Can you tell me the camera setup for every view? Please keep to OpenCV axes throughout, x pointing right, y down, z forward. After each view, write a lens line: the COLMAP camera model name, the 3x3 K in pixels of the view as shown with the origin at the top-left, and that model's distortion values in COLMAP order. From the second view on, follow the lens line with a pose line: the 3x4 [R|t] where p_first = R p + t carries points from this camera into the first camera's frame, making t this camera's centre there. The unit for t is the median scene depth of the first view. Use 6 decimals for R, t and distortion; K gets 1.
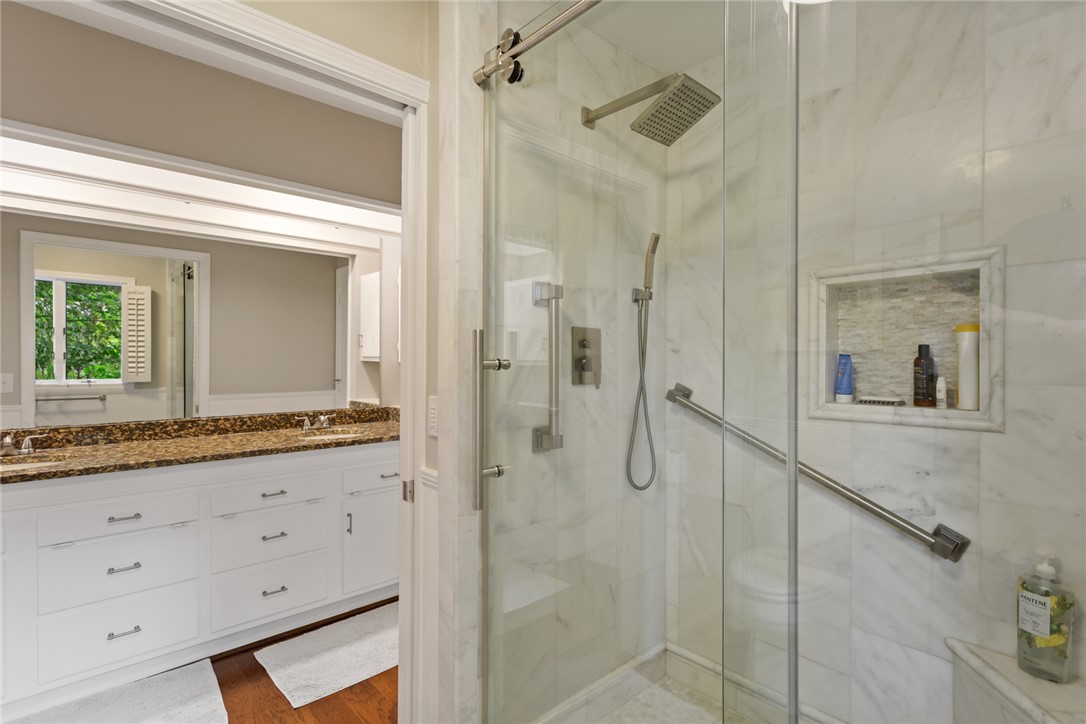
lens RADIAL K [[521.1, 0, 534.8], [0, 521.1, 364.0], [0, 0, 1]] dist [0.003270, 0.002358]
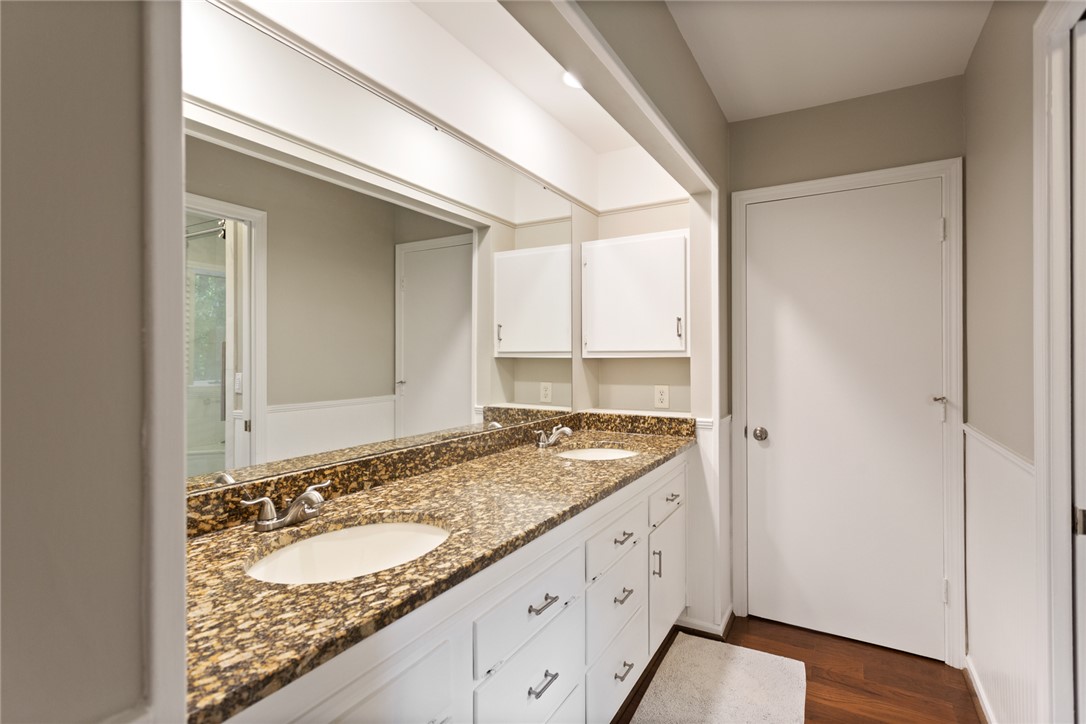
lens RADIAL K [[521.1, 0, 544.5], [0, 521.1, 356.0], [0, 0, 1]] dist [0.003270, 0.002358]
pose [[0.955165, -0.006998, 0.295991, -0.769076], [0.009456, 0.999932, -0.006874, -0.002227], [-0.295923, 0.009365, 0.955166, 0.309481]]
